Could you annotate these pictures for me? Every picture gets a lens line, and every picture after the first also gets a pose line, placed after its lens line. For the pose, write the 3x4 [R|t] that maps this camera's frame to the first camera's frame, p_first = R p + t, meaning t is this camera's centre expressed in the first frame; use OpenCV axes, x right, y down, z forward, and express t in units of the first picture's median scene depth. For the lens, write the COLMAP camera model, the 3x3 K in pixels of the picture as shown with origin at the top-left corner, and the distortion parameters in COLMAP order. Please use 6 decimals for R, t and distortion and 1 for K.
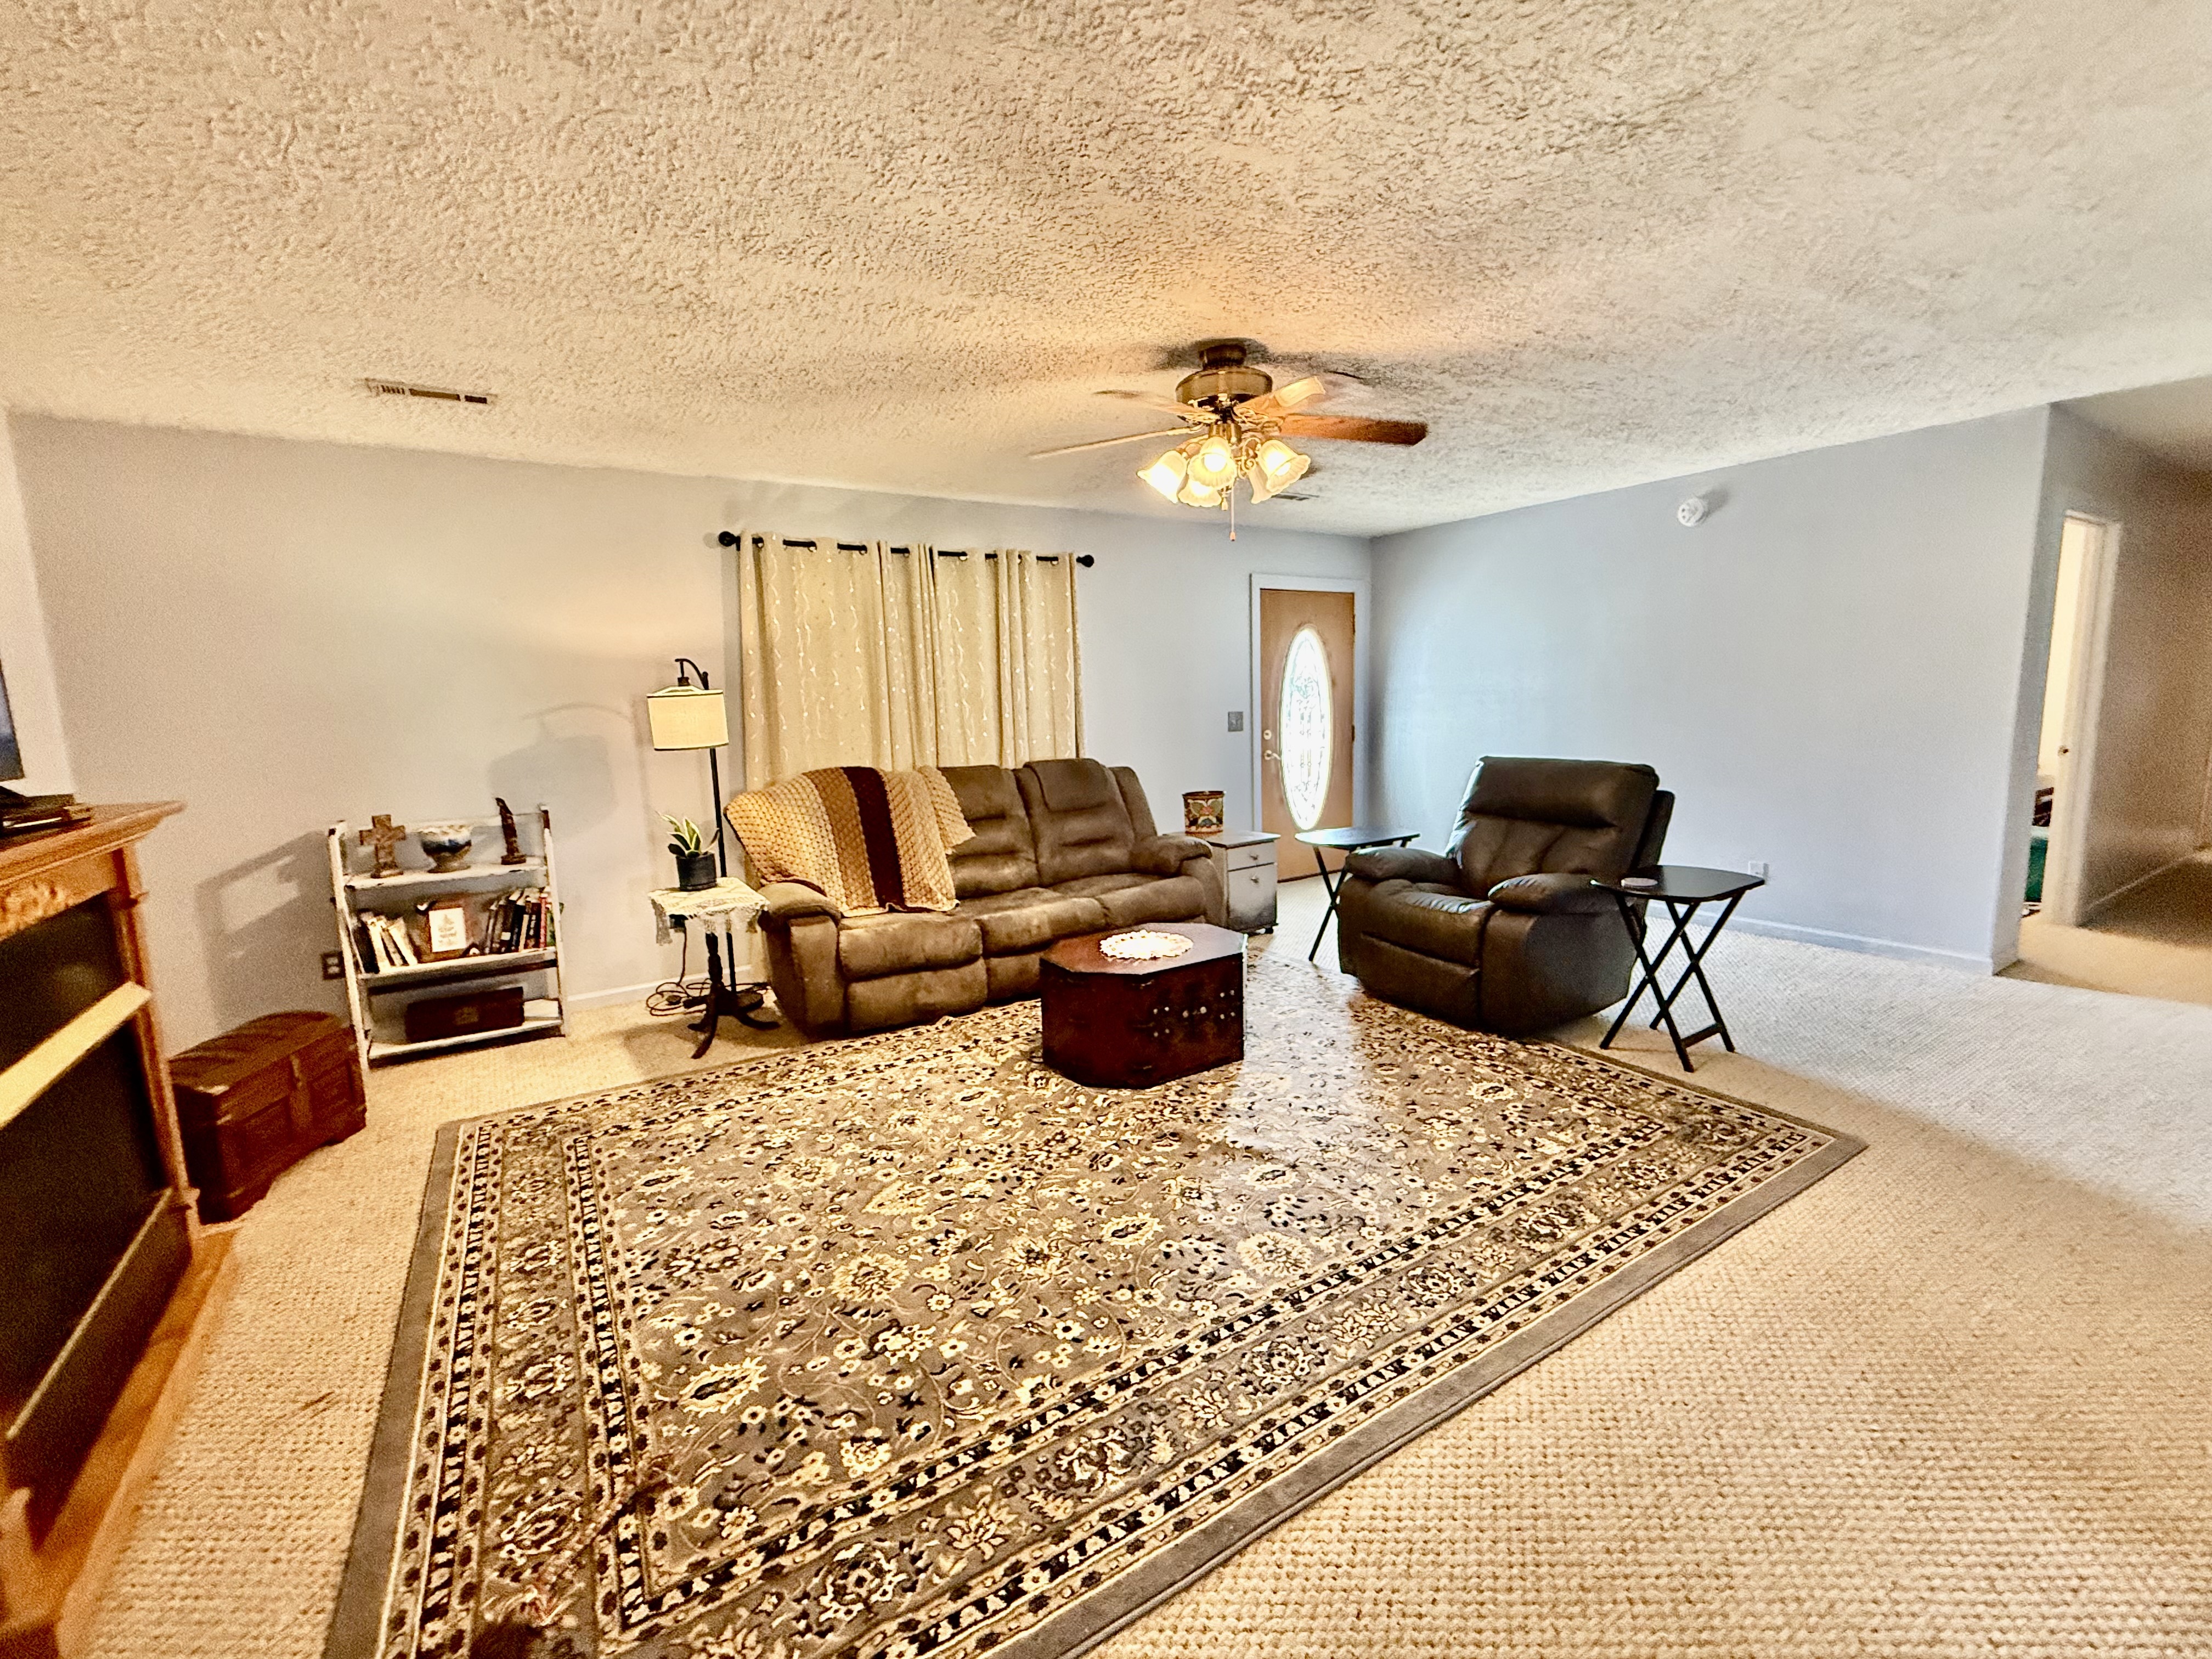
lens RADIAL K [[962.5, 0, 1110.9], [0, 962.5, 829.7], [0, 0, 1]] dist [-0.000005, -0.000011]
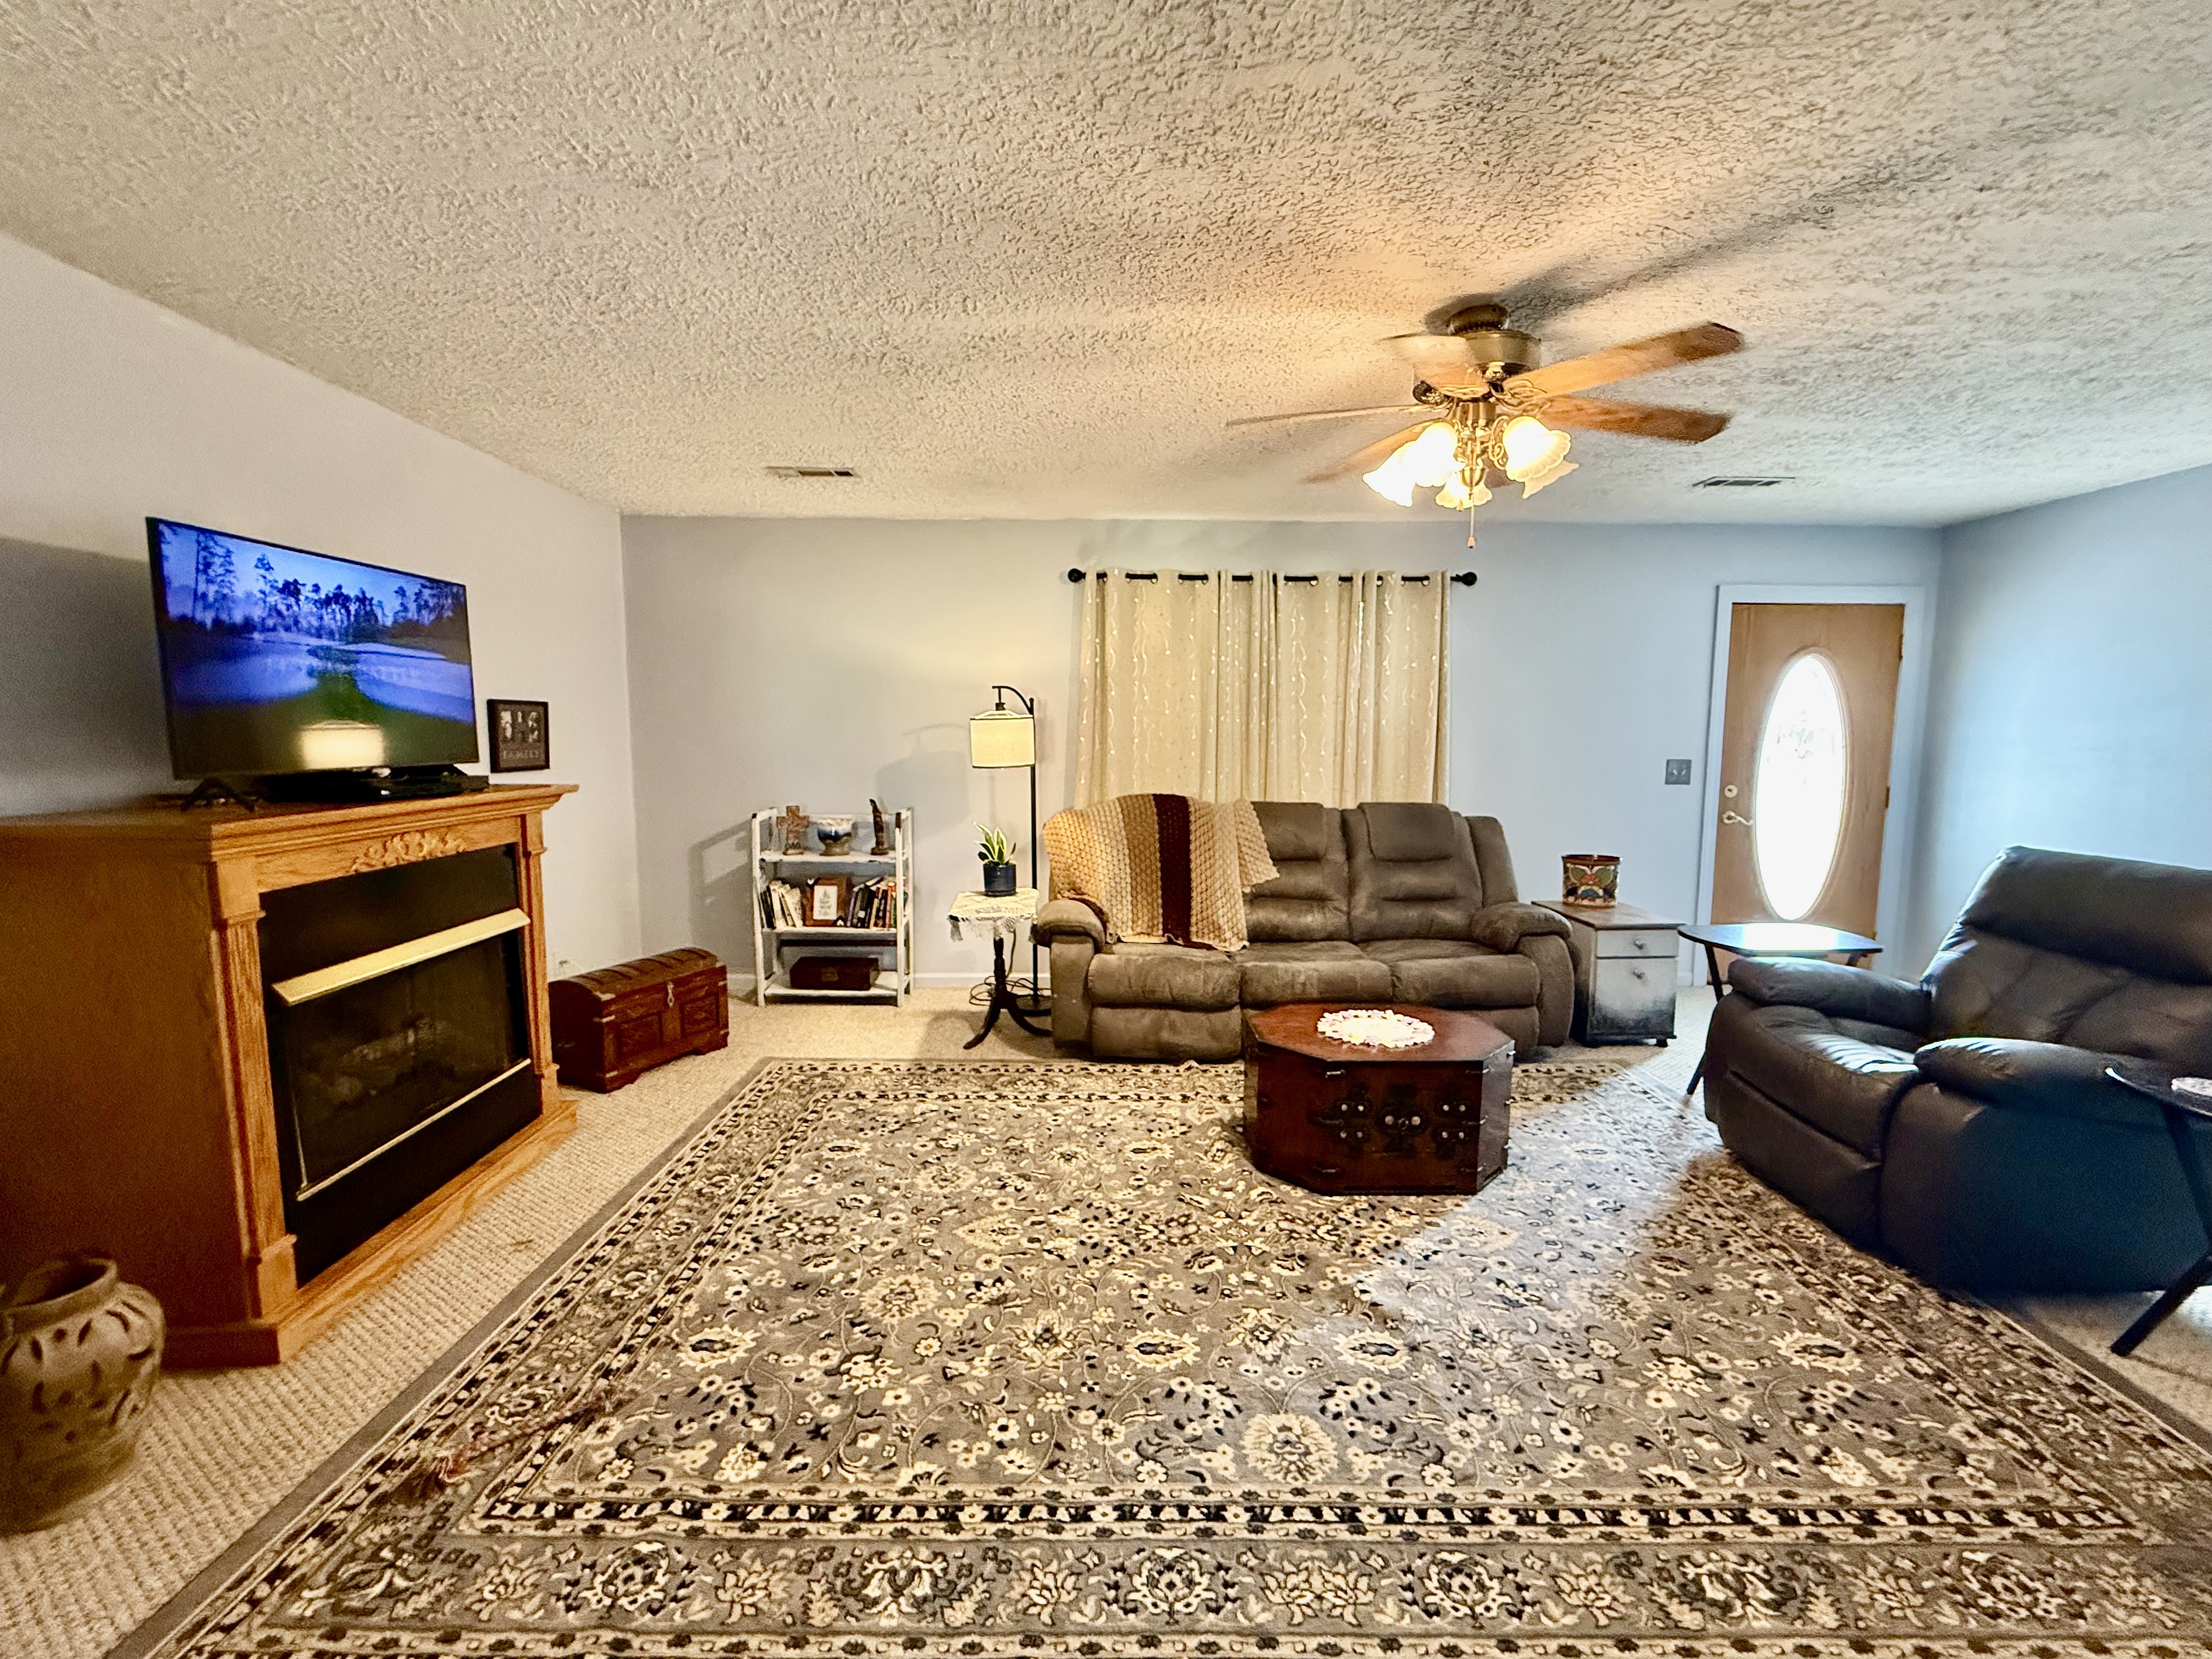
lens RADIAL K [[962.5, 0, 1113.0], [0, 962.5, 827.2], [0, 0, 1]] dist [-0.000005, -0.000011]
pose [[0.842868, 0.088239, -0.530837, 0.303641], [-0.104265, 0.994550, -0.000232, -0.034490], [0.527923, 0.055543, 0.847474, 0.165069]]
